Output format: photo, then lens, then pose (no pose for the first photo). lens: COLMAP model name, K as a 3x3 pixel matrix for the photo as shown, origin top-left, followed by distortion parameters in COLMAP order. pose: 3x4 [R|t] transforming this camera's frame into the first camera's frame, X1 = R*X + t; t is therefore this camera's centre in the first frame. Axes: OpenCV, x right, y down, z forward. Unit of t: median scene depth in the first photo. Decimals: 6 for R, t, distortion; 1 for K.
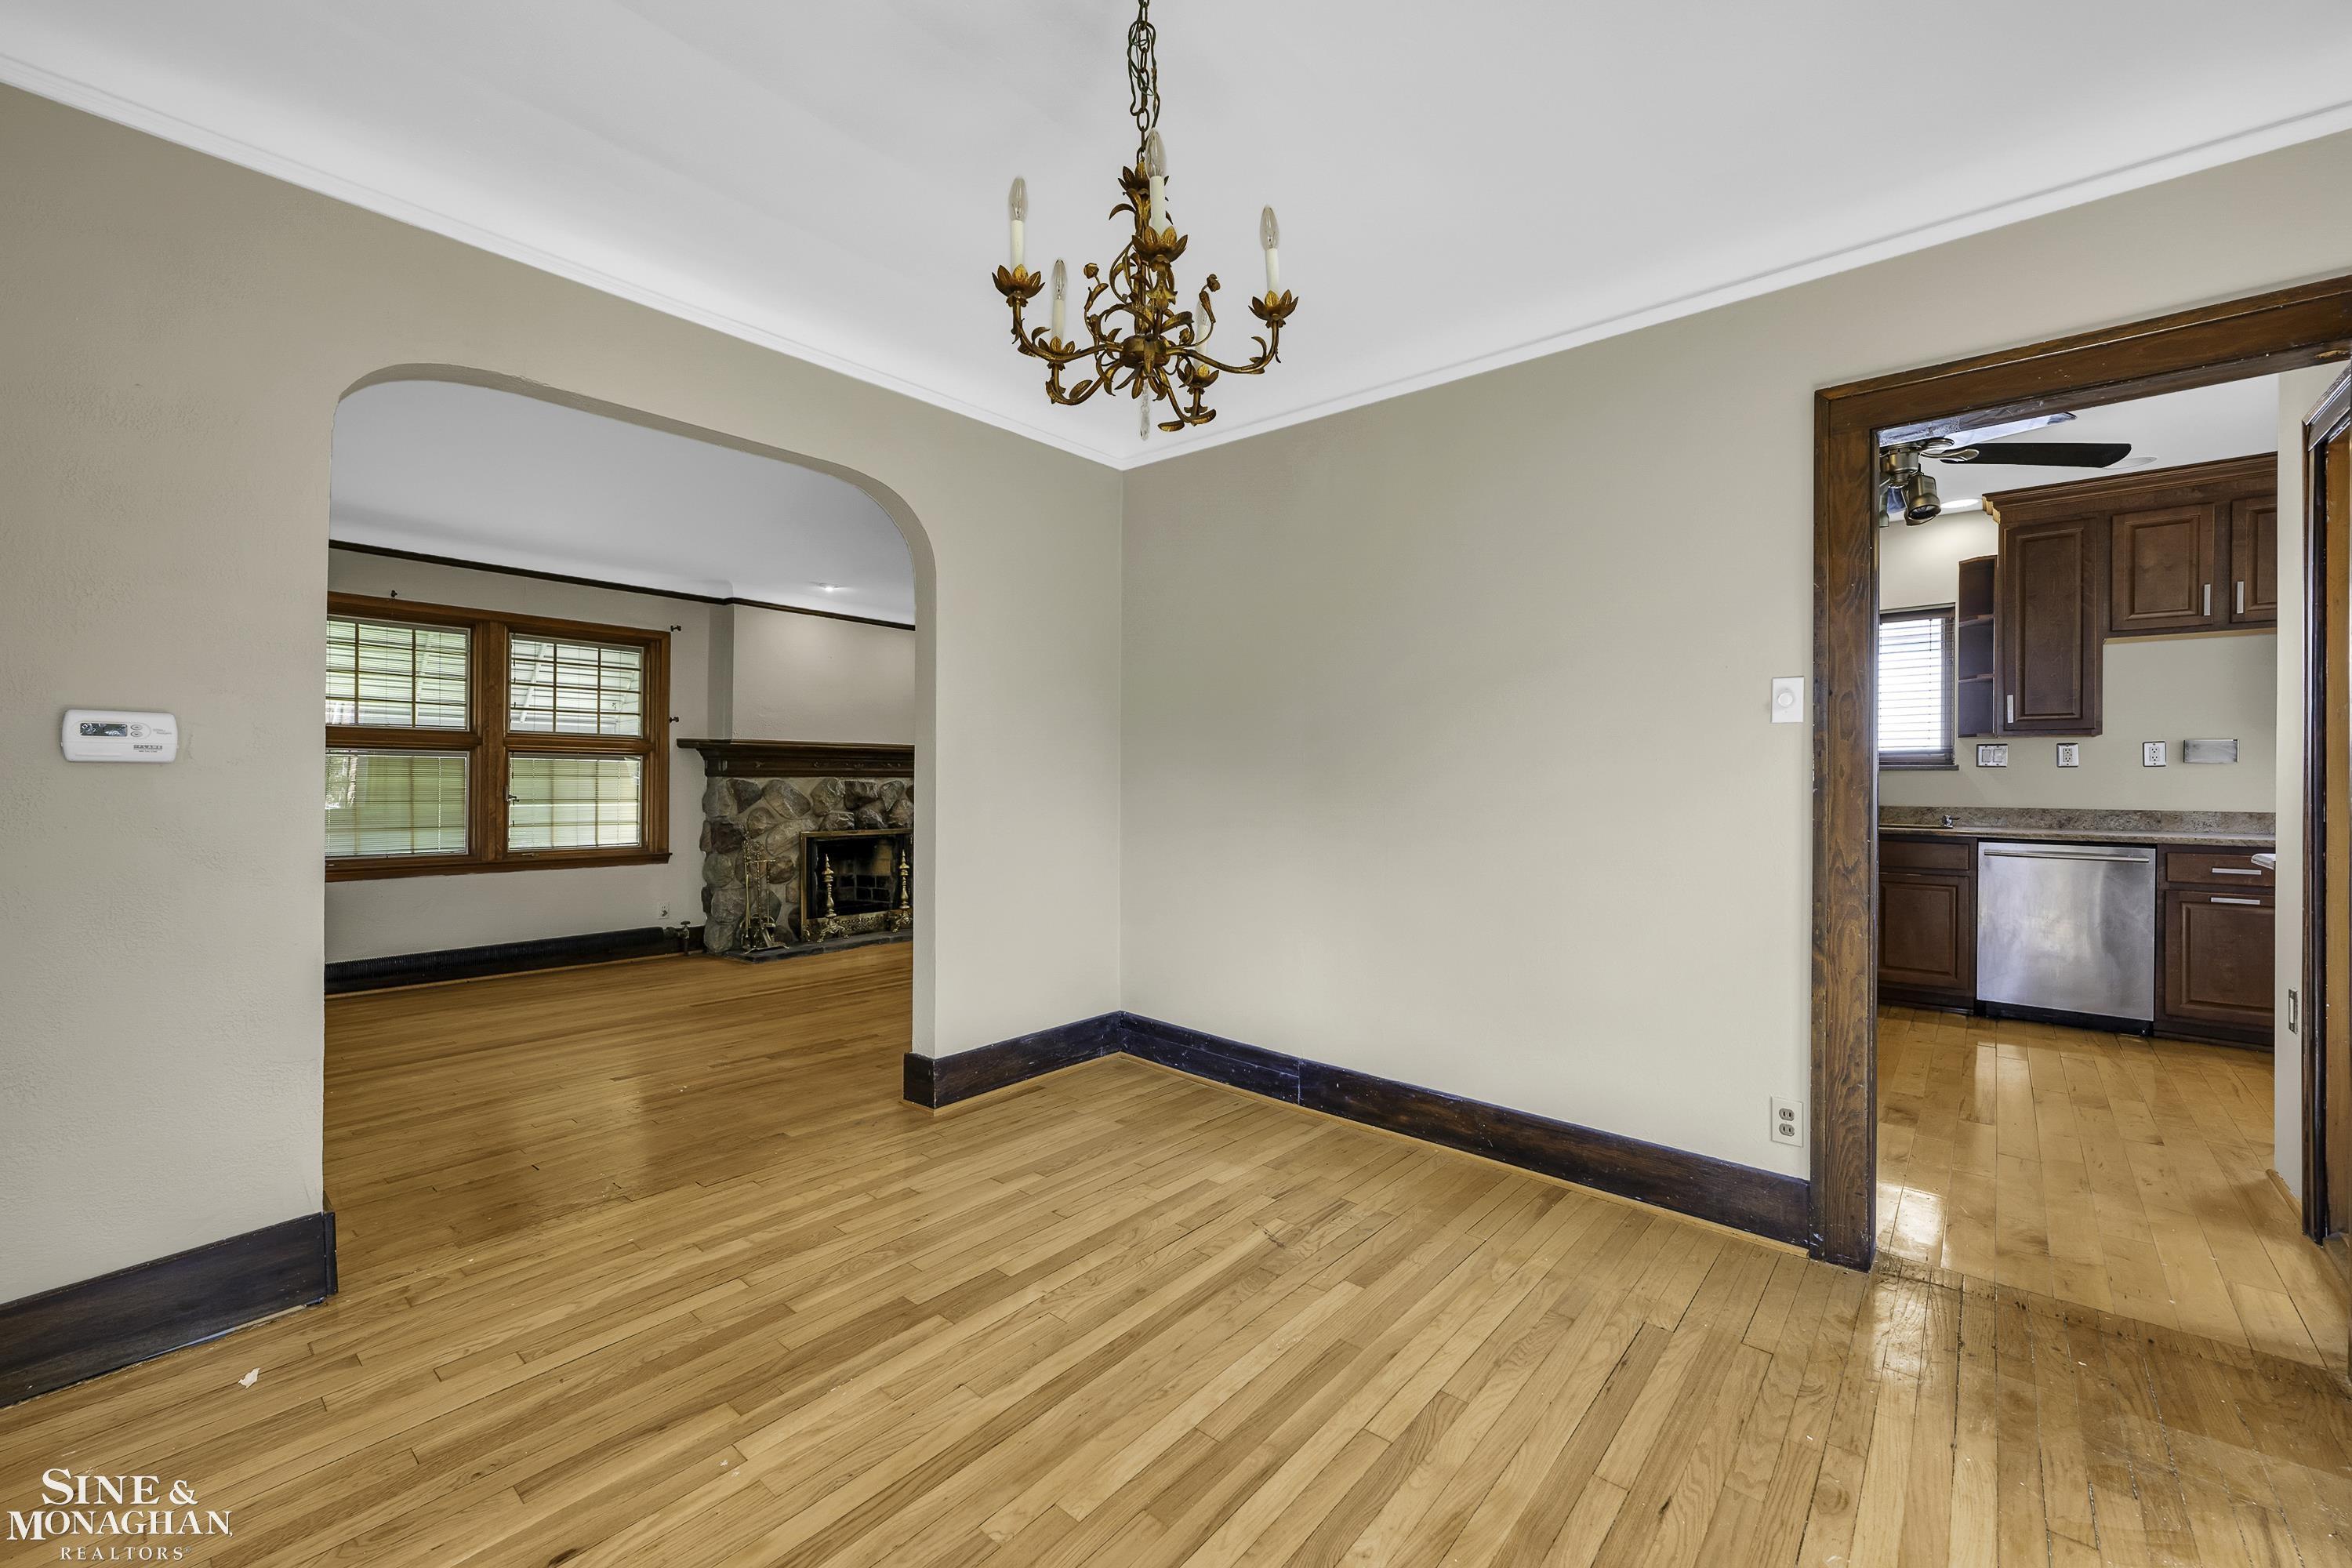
lens RADIAL K [[941.6, 0, 1180.6], [0, 941.6, 783.9], [0, 0, 1]] dist [0.000751, 0.000195]
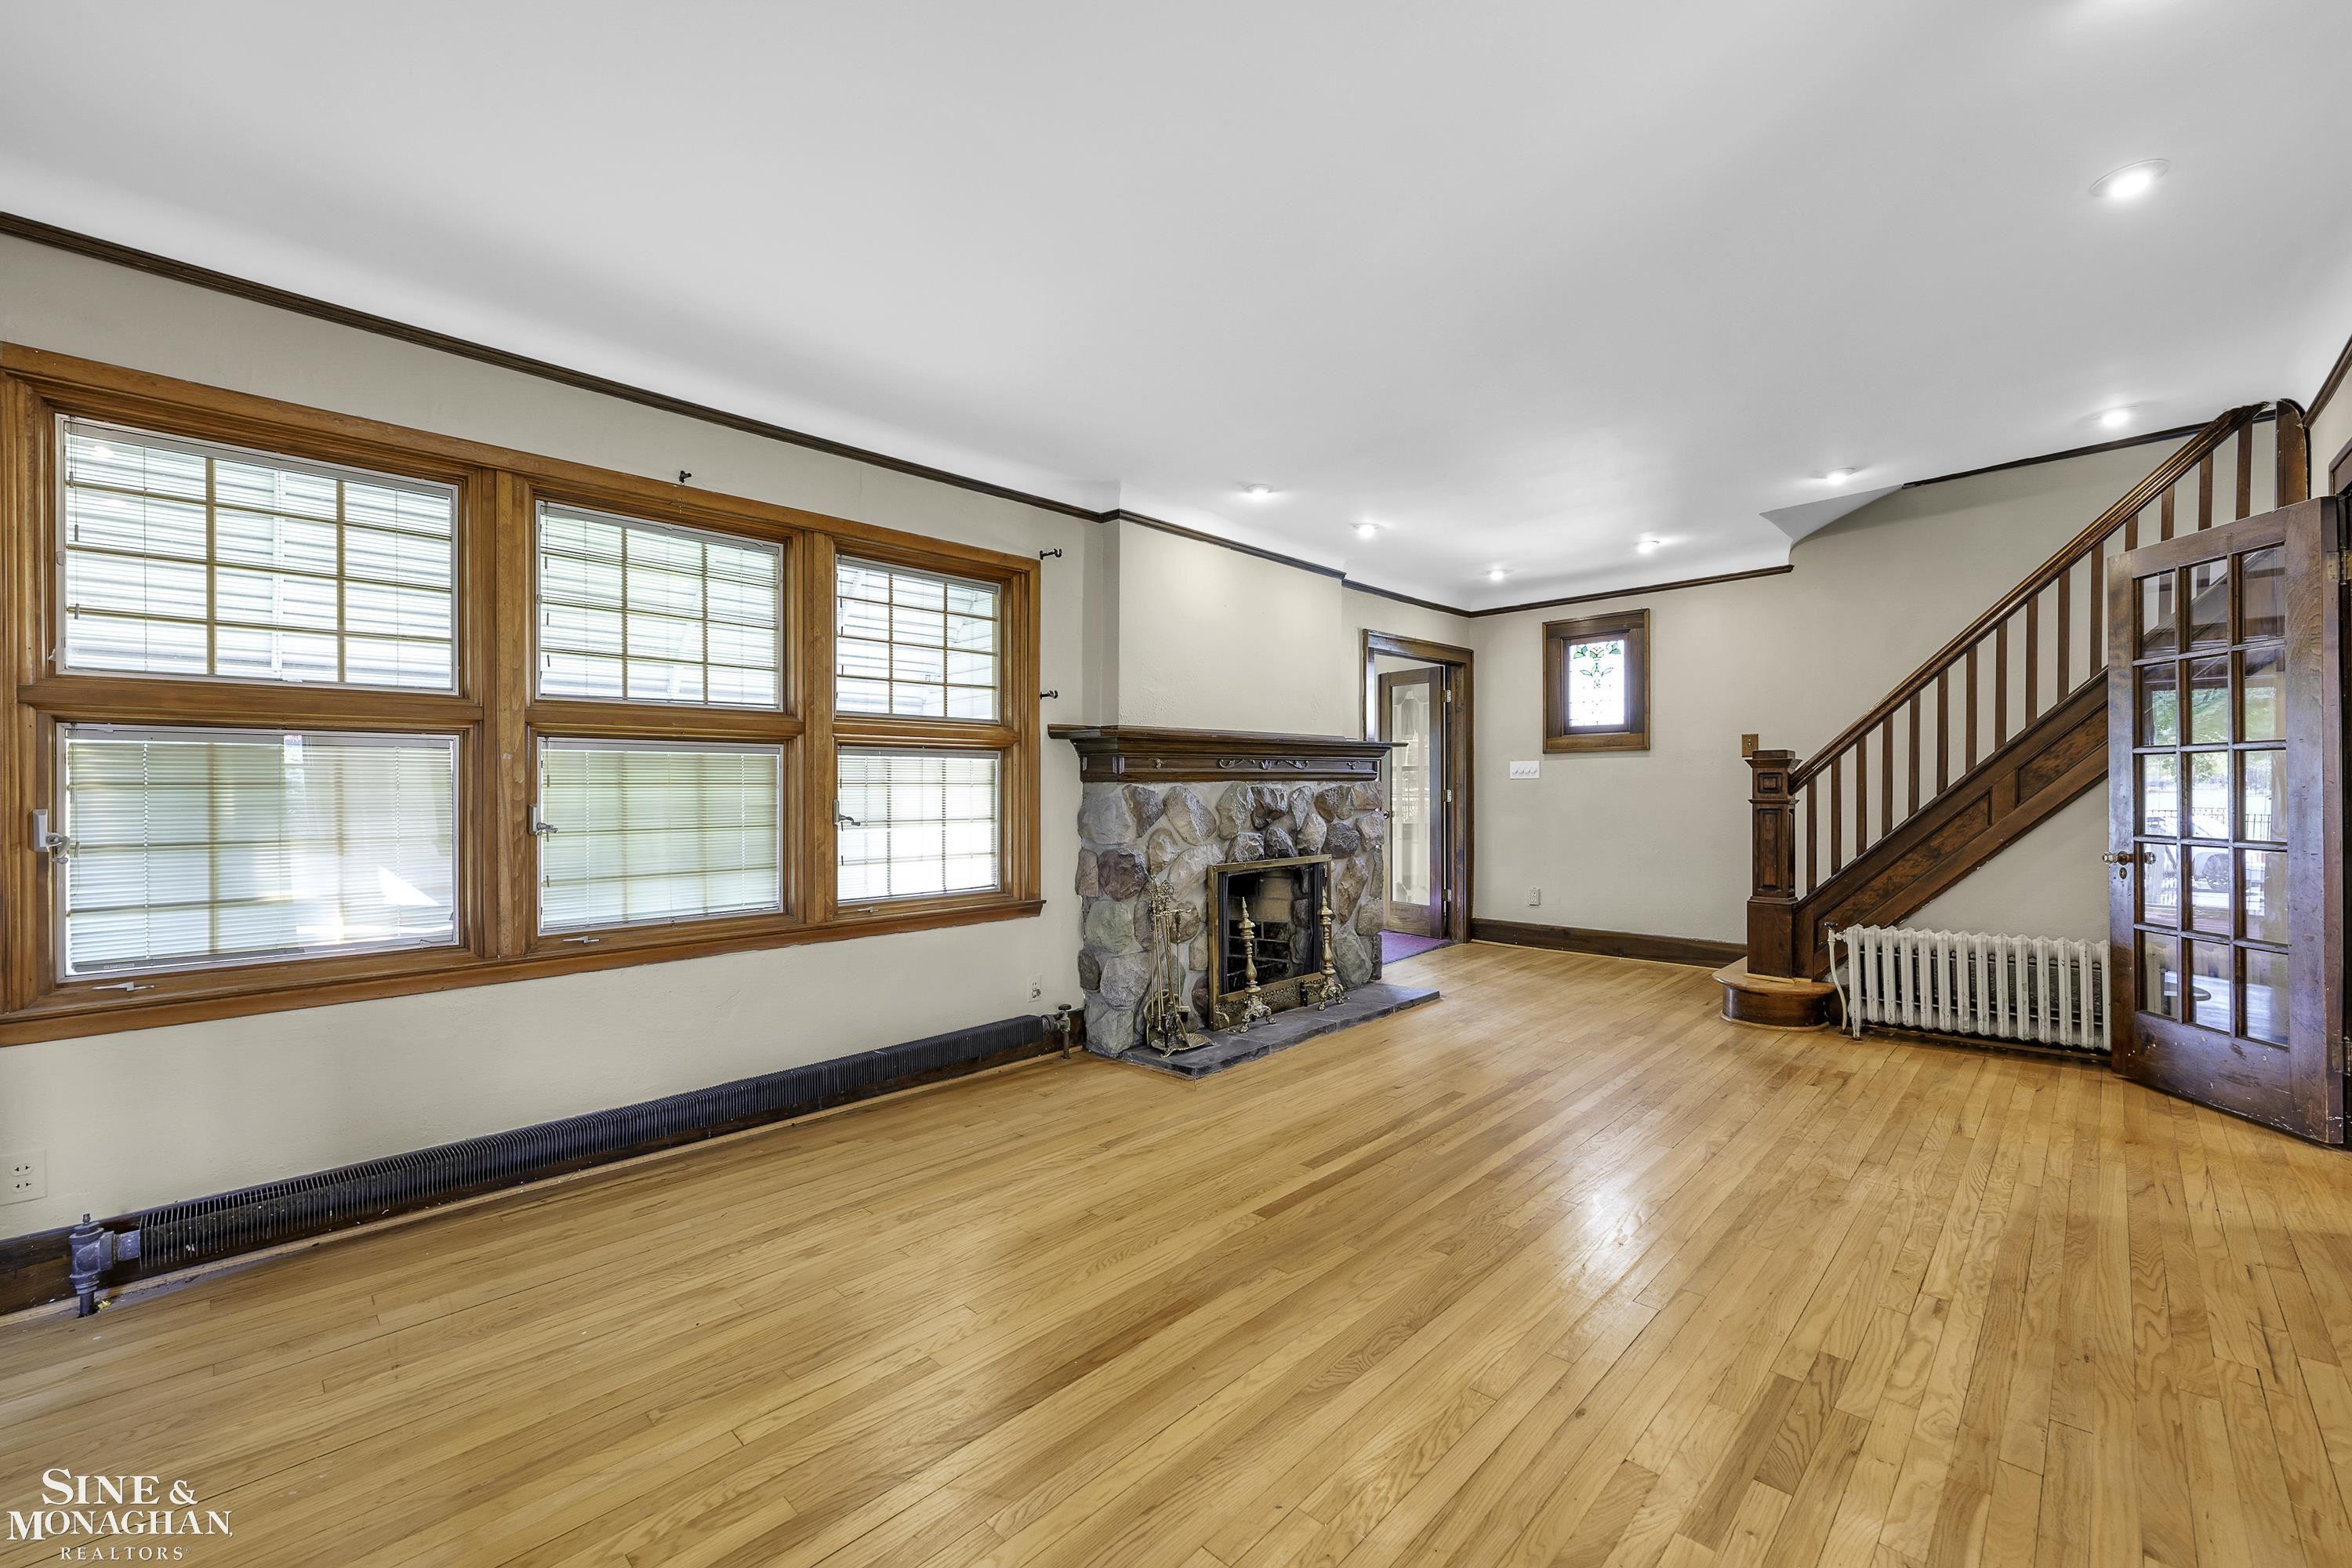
lens RADIAL K [[941.6, 0, 1182.9], [0, 941.6, 791.4], [0, 0, 1]] dist [0.000751, 0.000195]
pose [[0.997725, -0.007732, -0.066972, -0.396495], [0.008219, 0.999942, 0.006991, -0.005497], [0.066914, -0.007525, 0.997730, 0.353886]]
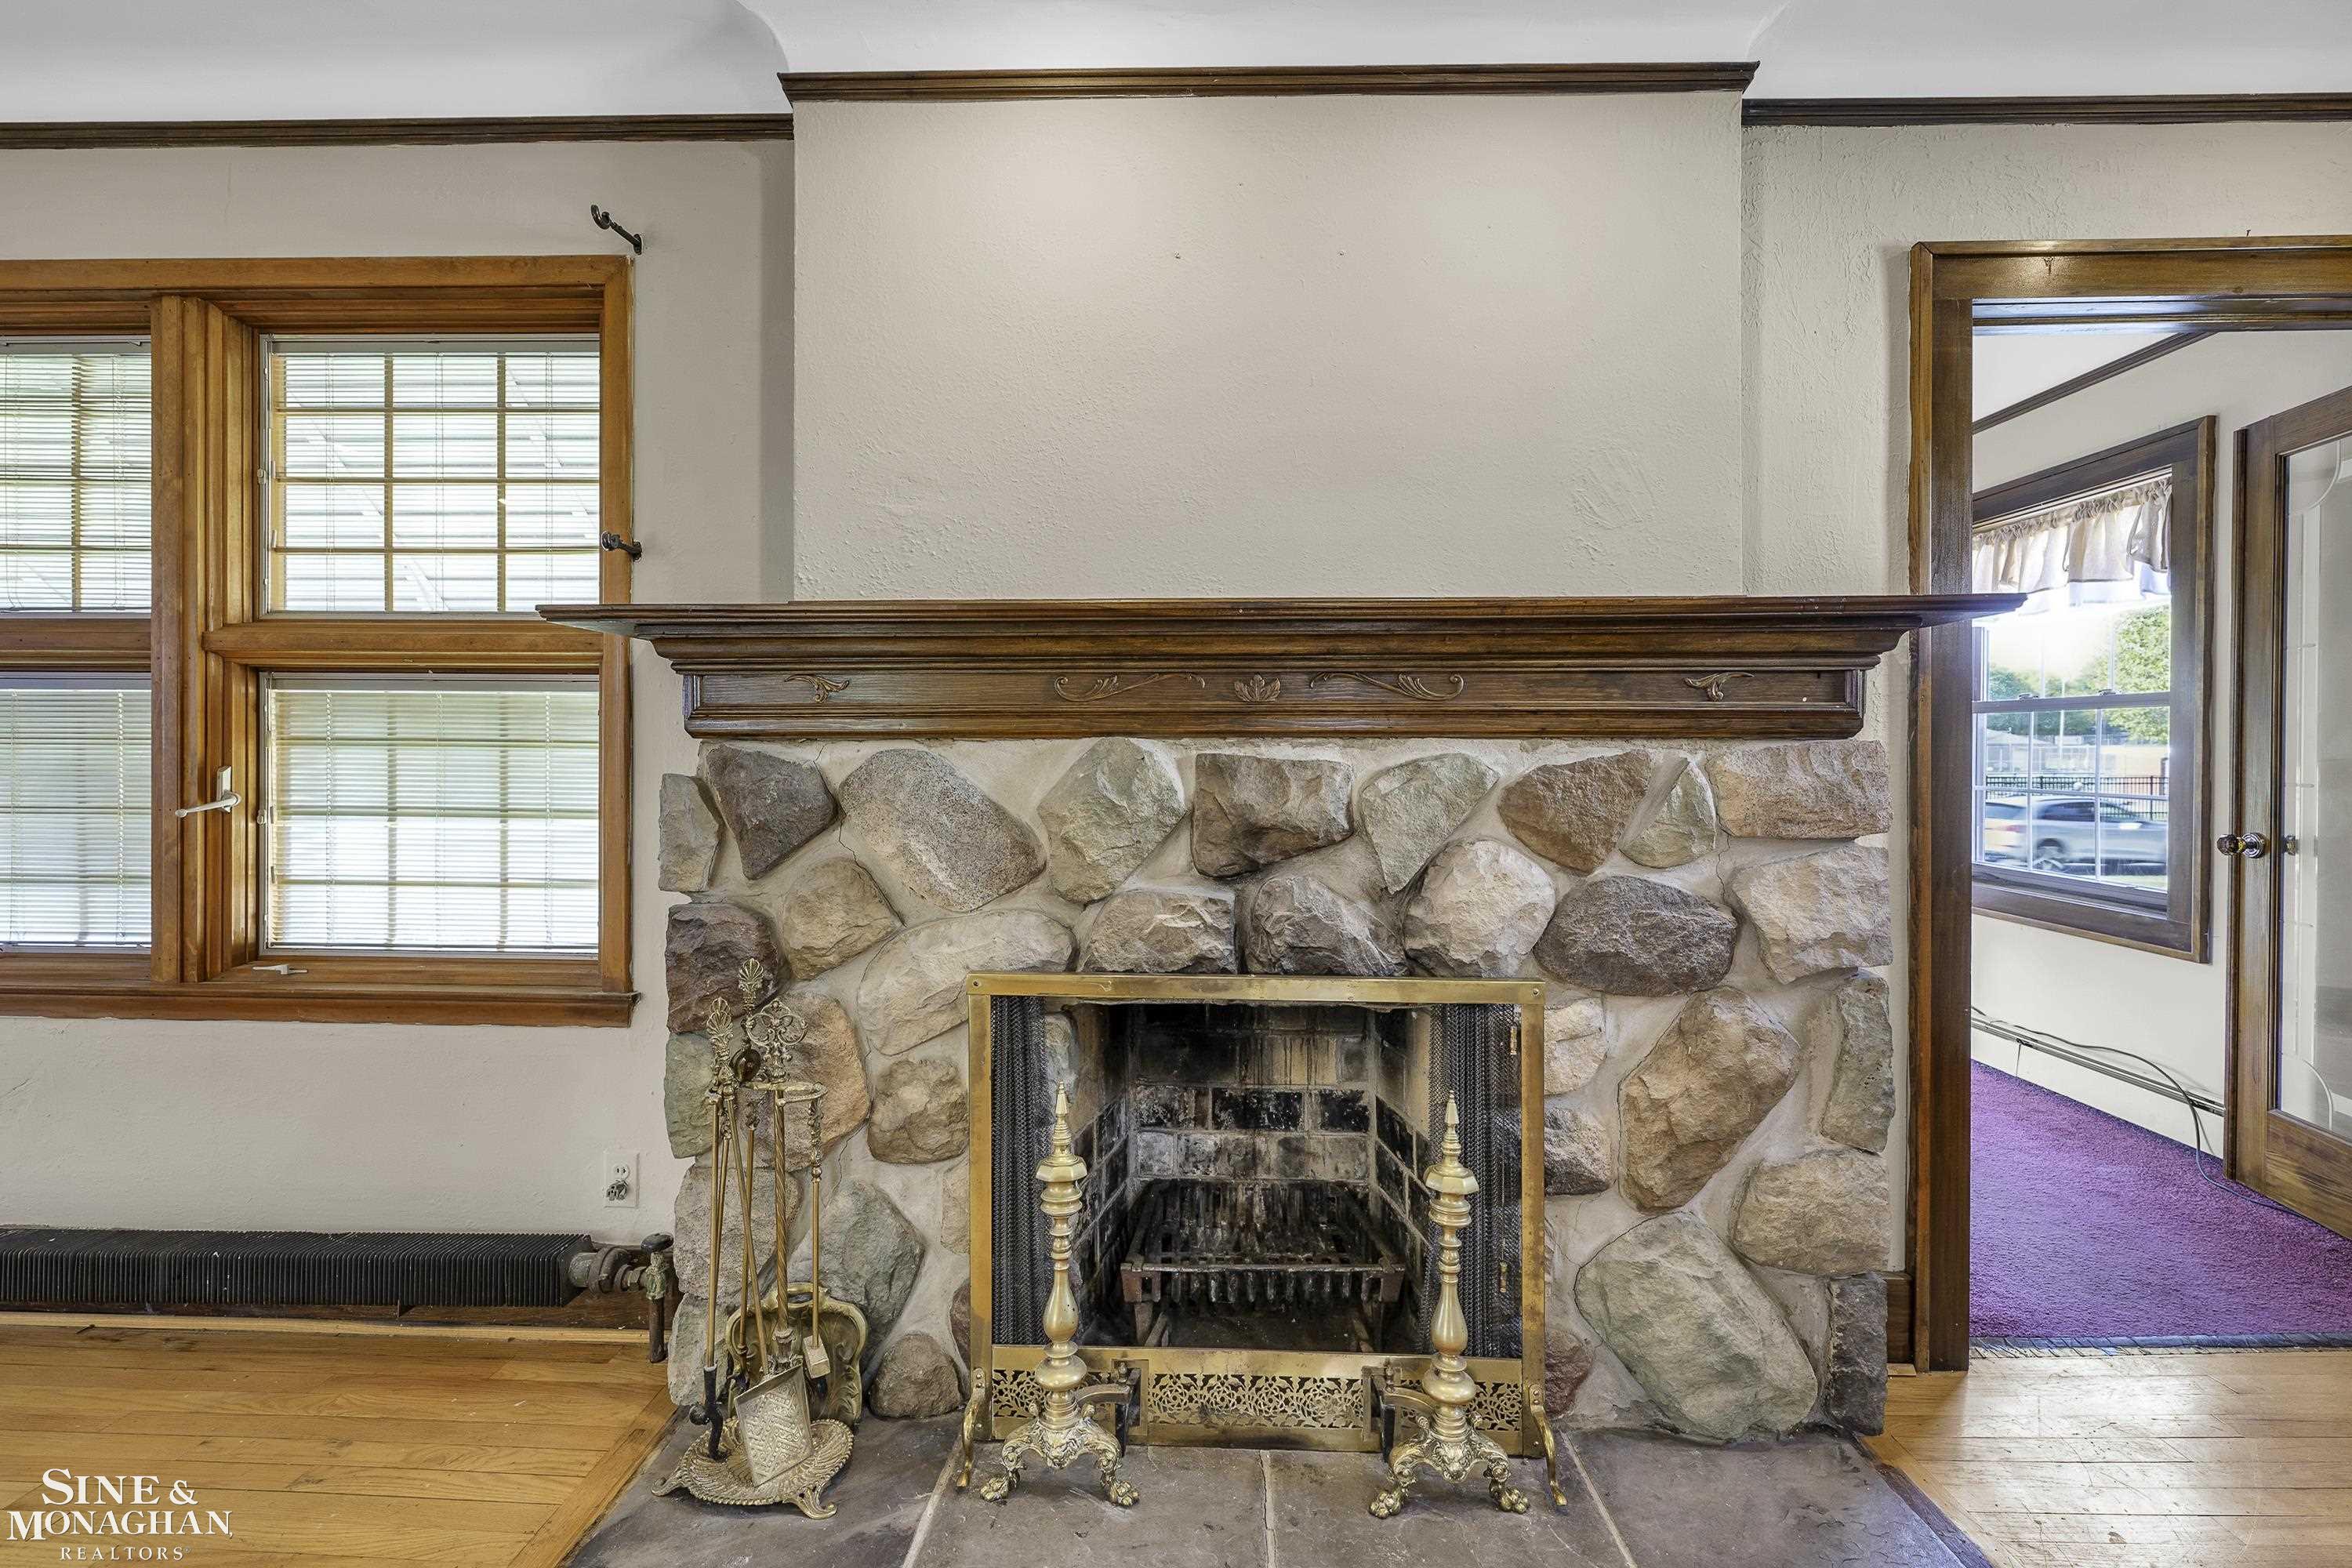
lens RADIAL K [[1041.9, 0, 1183.3], [0, 1041.9, 759.7], [0, 0, 1]] dist [-0.002126, -0.000003]
pose [[0.623771, 0.001620, -0.781606, -0.173617], [-0.003123, 0.999995, -0.000420, -0.001860], [0.781601, 0.002703, 0.623773, 0.920964]]
